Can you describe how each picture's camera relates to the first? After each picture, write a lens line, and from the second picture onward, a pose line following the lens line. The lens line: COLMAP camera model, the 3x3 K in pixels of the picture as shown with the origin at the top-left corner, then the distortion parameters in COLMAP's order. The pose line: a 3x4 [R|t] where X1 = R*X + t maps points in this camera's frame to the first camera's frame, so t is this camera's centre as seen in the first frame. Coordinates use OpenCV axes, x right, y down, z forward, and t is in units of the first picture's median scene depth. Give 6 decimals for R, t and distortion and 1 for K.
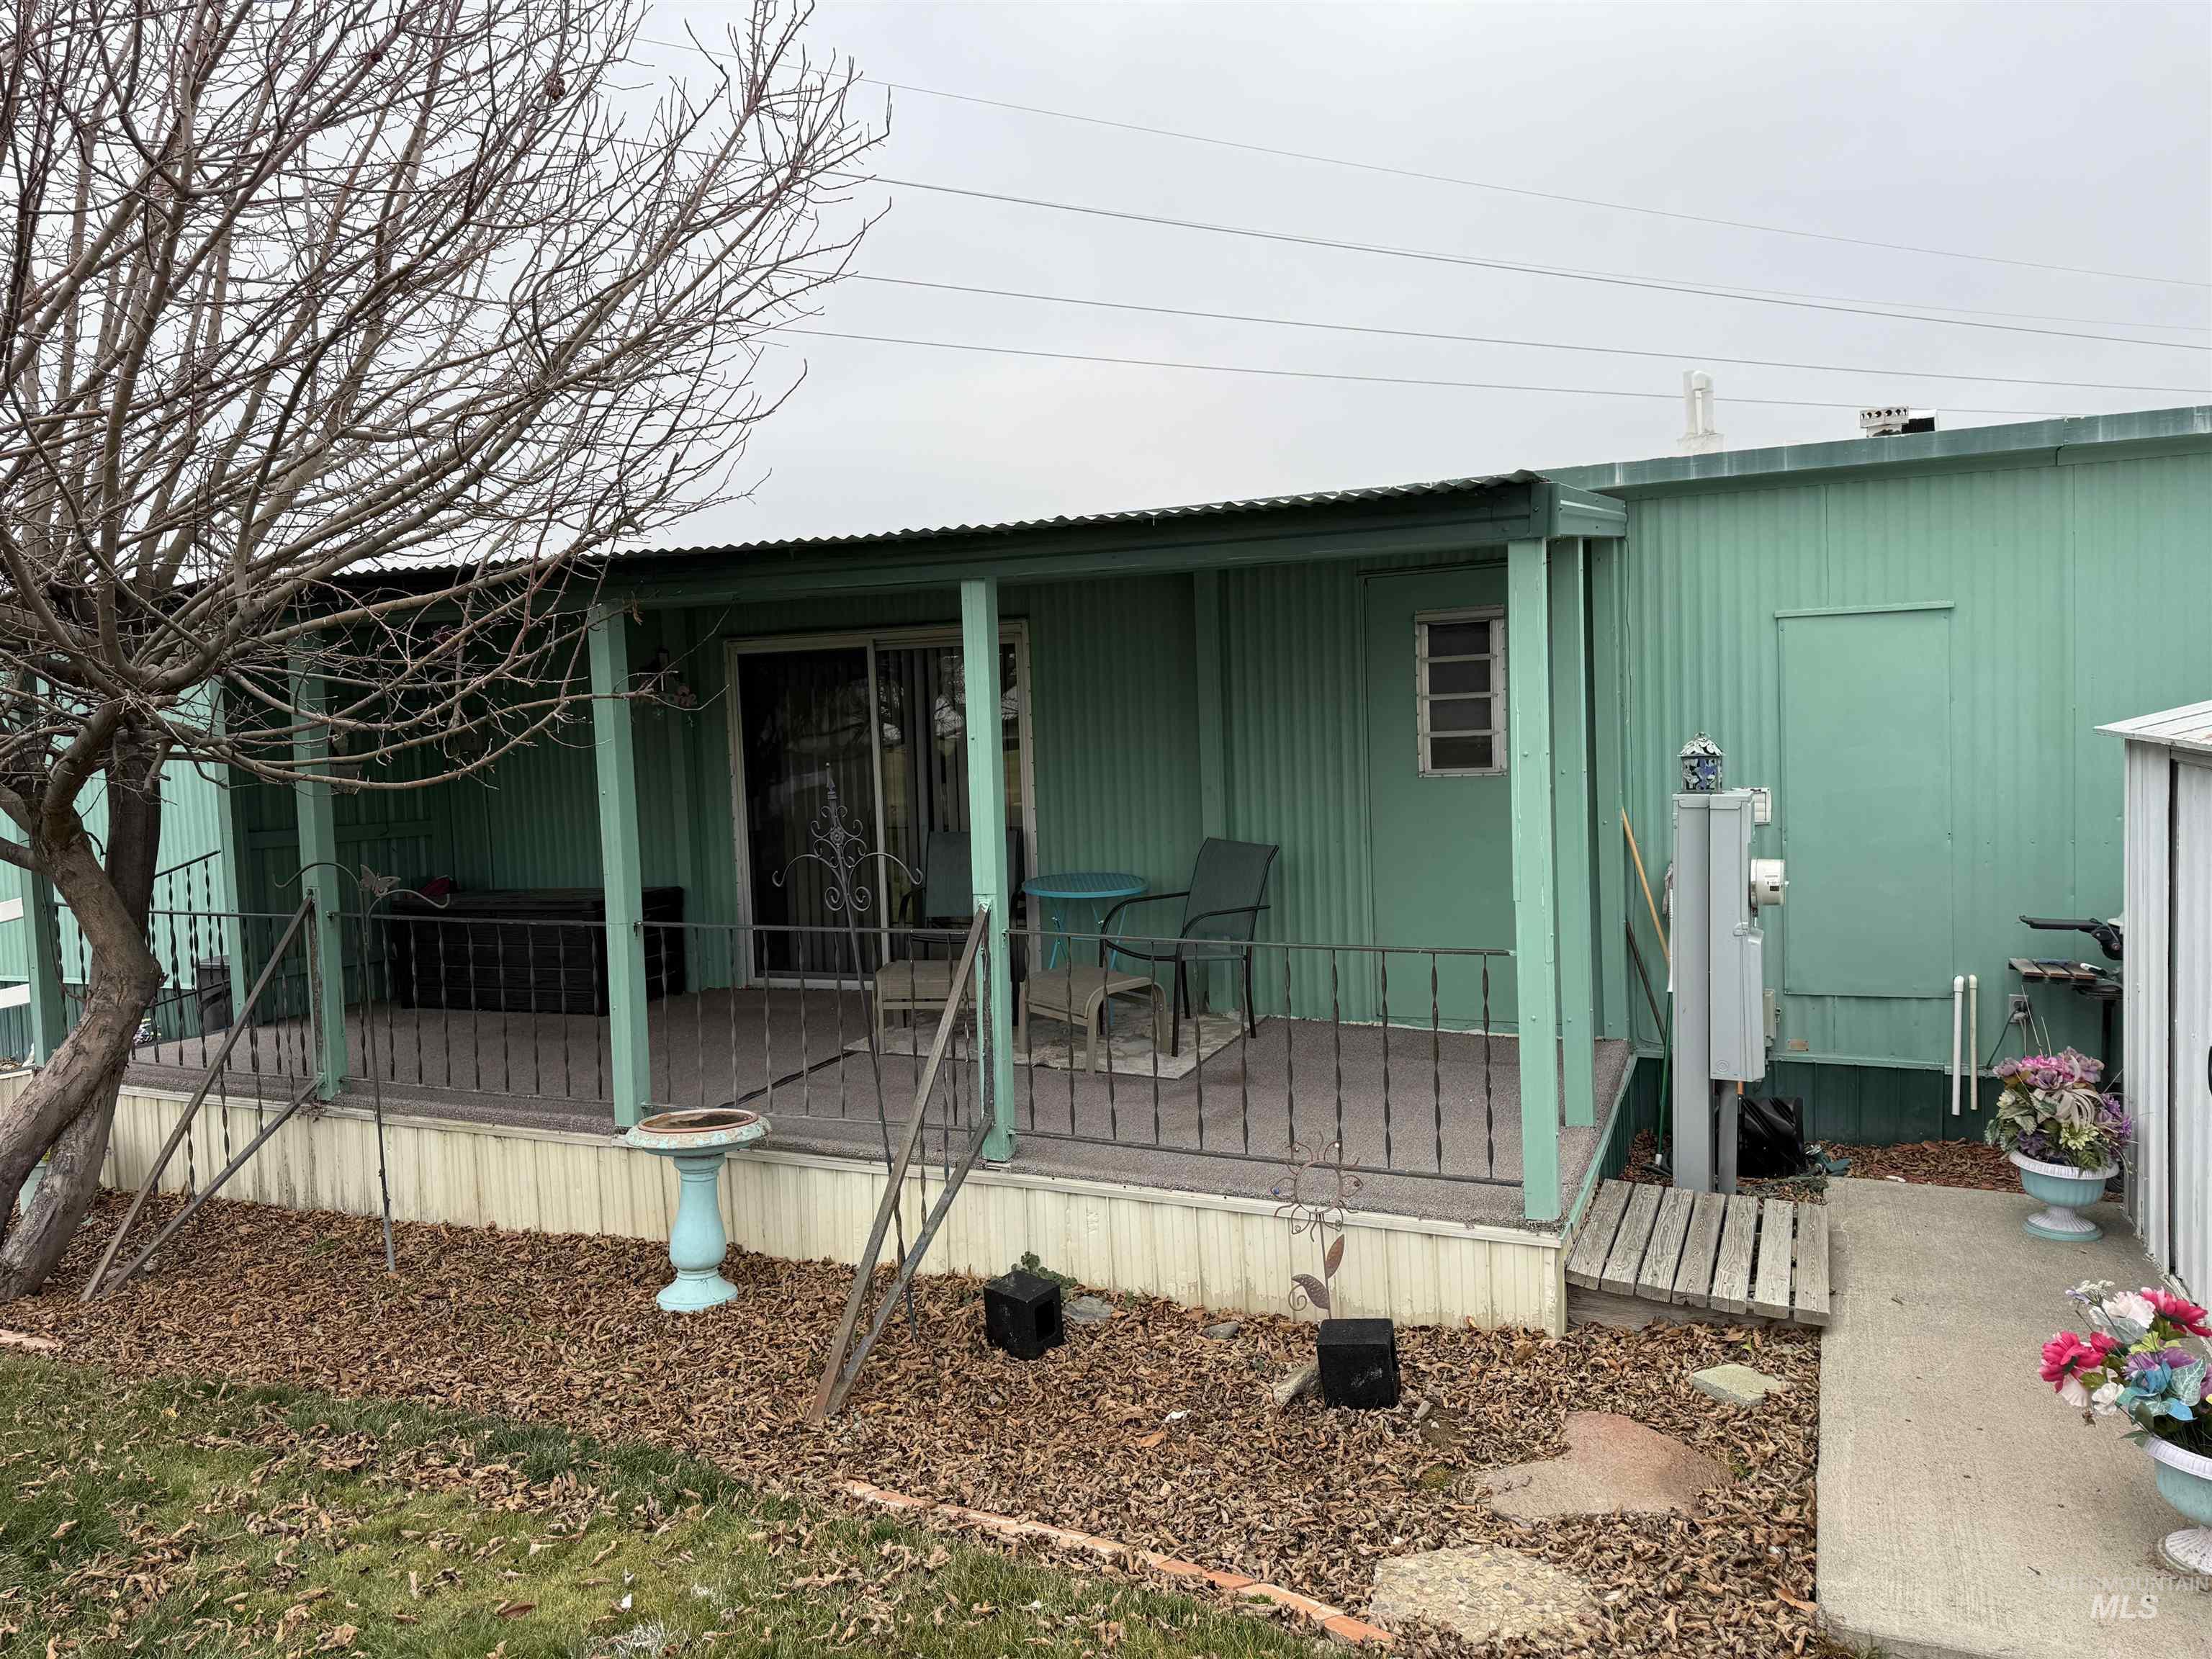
lens RADIAL K [[1577.2, 0, 1105.1], [0, 1577.2, 826.9], [0, 0, 1]] dist [0.027478, -0.035004]
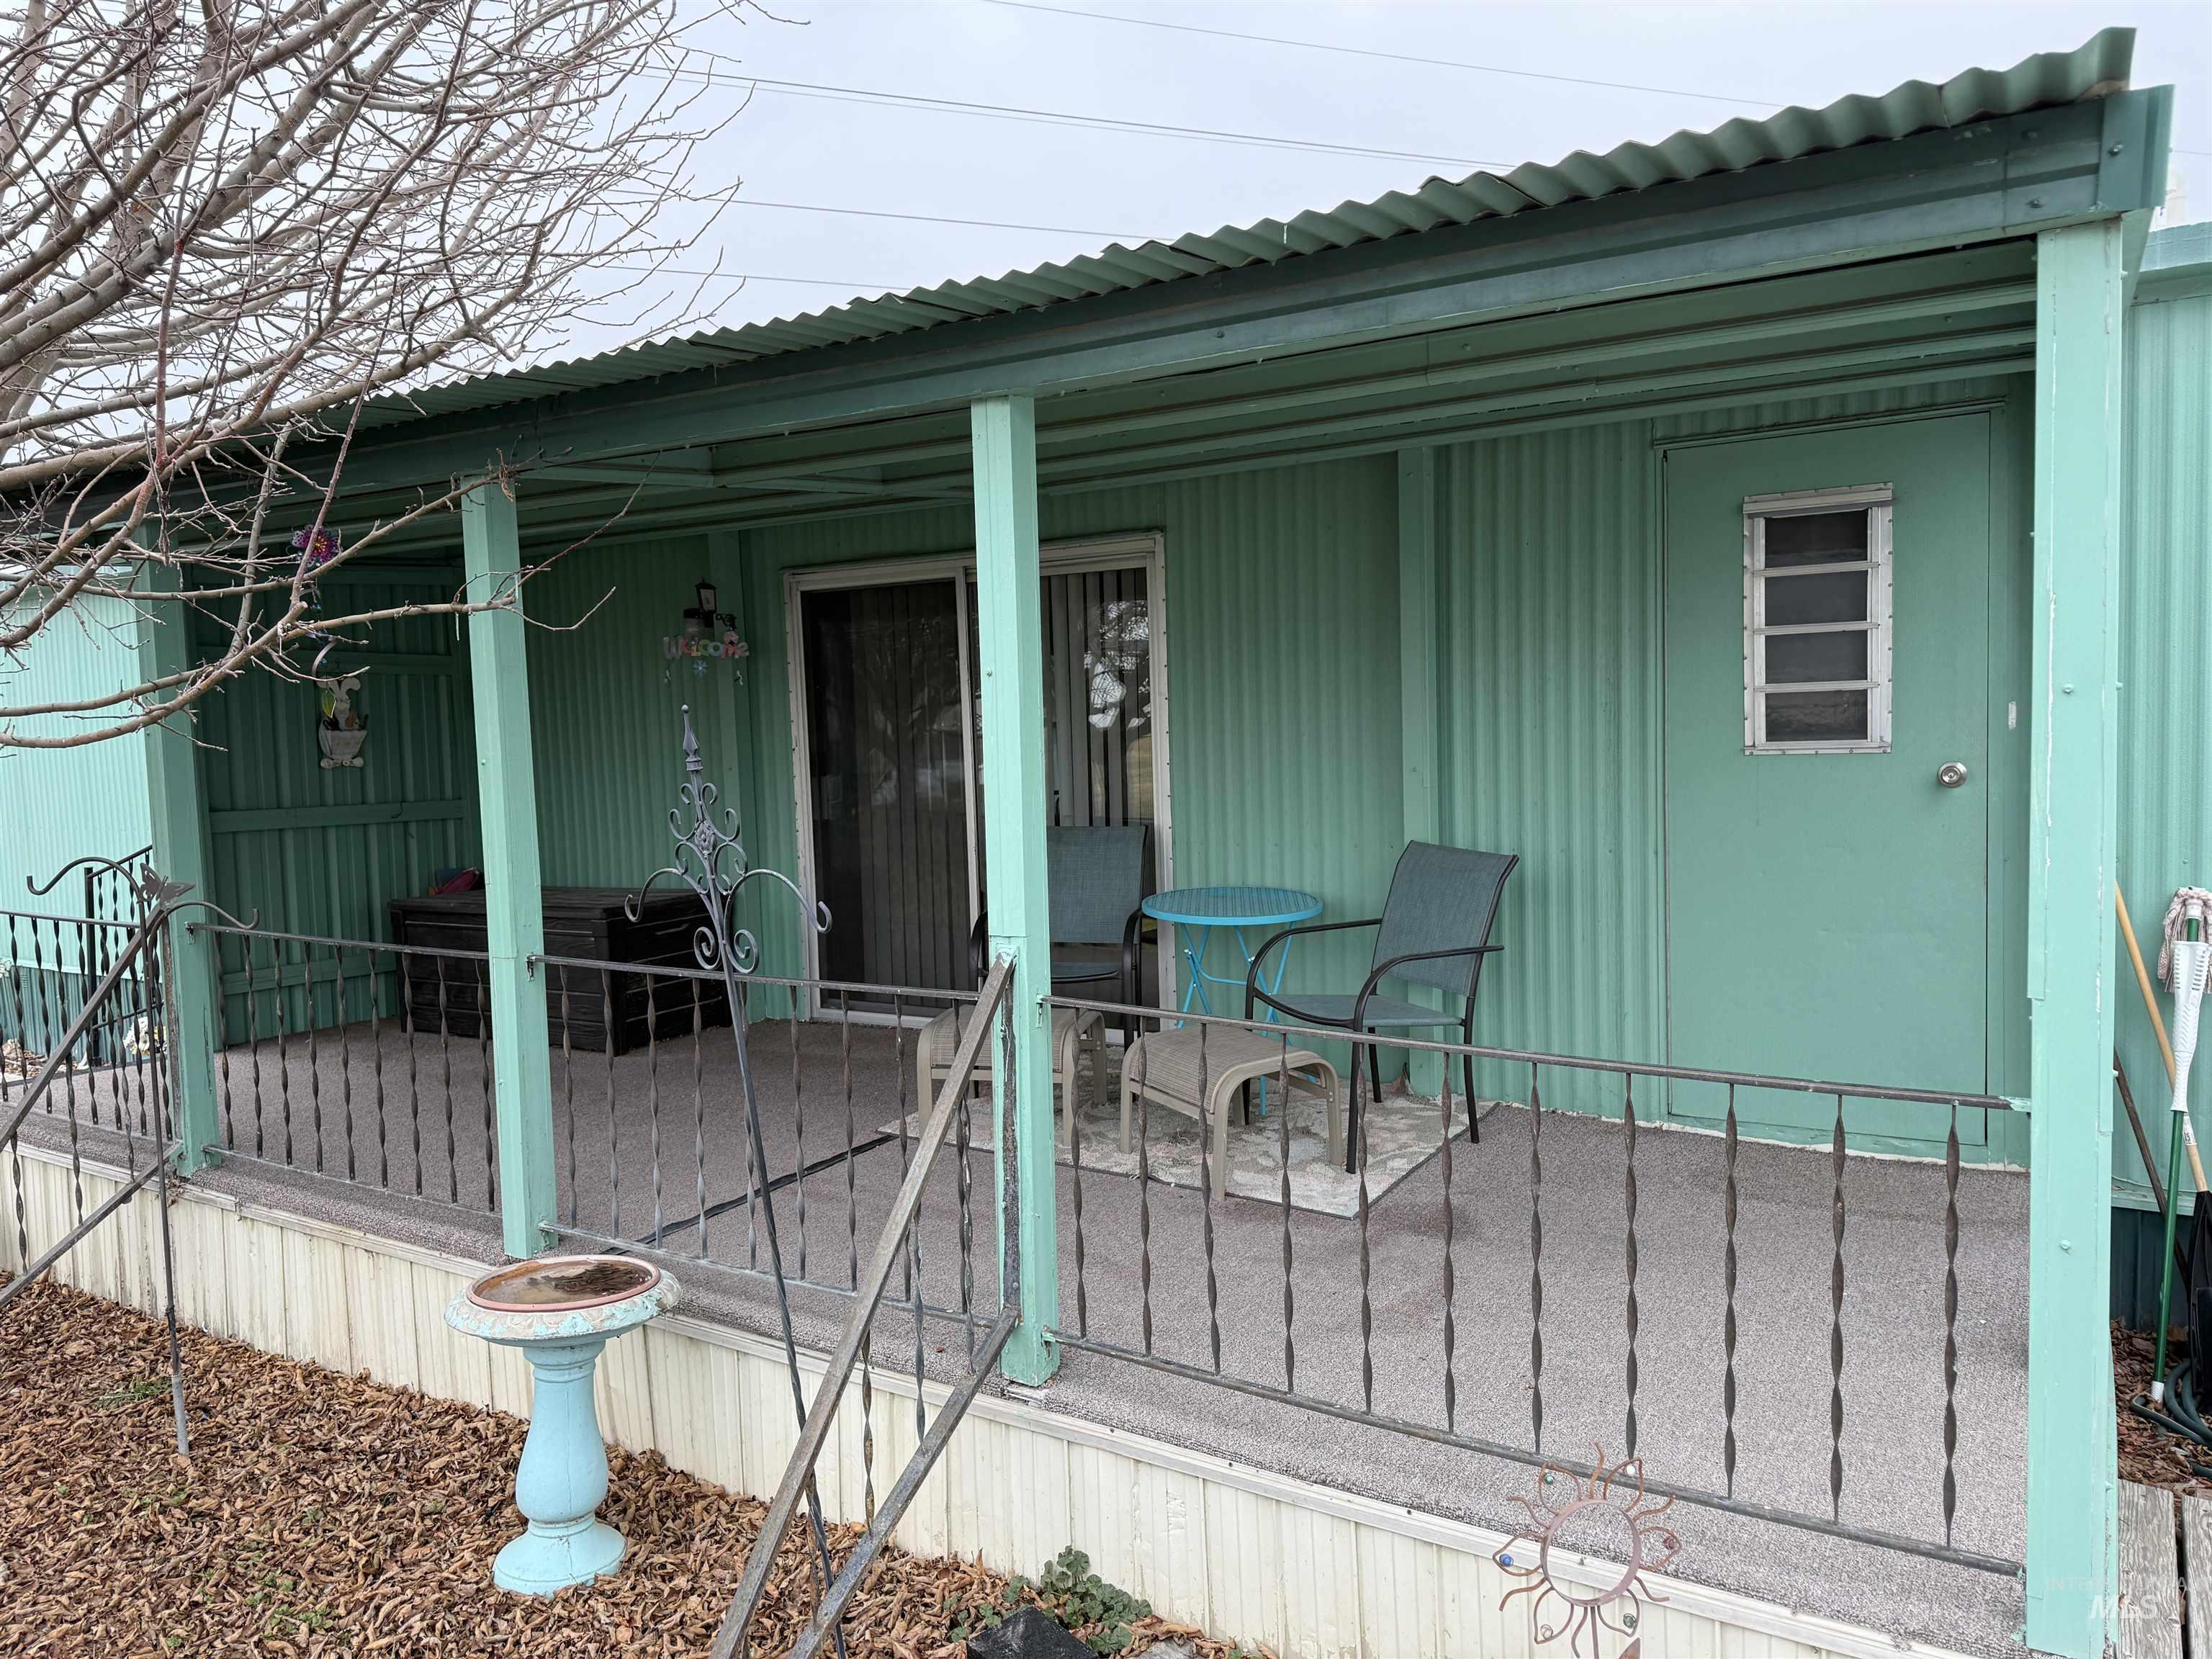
lens RADIAL K [[1577.2, 0, 1104.0], [0, 1577.2, 834.5], [0, 0, 1]] dist [0.027478, -0.035004]
pose [[0.989368, 0.017267, -0.144402, 0.040930], [-0.015641, 0.999801, 0.012389, -0.003174], [0.144587, -0.009999, 0.989442, 0.390369]]
